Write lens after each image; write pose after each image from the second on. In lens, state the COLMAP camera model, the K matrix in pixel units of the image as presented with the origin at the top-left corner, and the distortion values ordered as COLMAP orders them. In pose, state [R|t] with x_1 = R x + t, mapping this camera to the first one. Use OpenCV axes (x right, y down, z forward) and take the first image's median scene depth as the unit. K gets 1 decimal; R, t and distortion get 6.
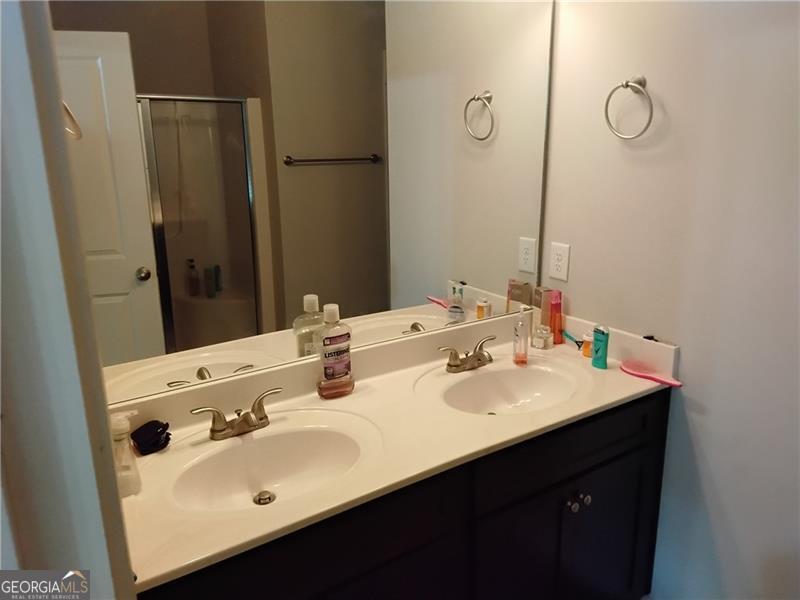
lens RADIAL K [[621.1, 0, 406.3], [0, 621.1, 301.1], [0, 0, 1]] dist [0.136932, -0.193608]
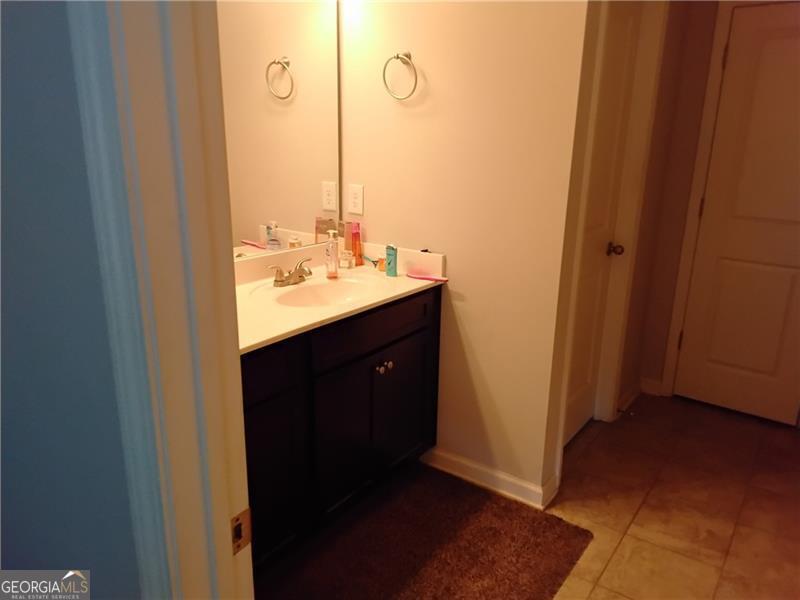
lens RADIAL K [[621.1, 0, 406.3], [0, 621.1, 301.1], [0, 0, 1]] dist [0.136932, -0.193608]
pose [[0.938973, -0.067366, 0.337331, -0.100491], [0.060059, 0.997680, 0.032063, 0.111572], [-0.338708, -0.009847, 0.940840, -0.221356]]
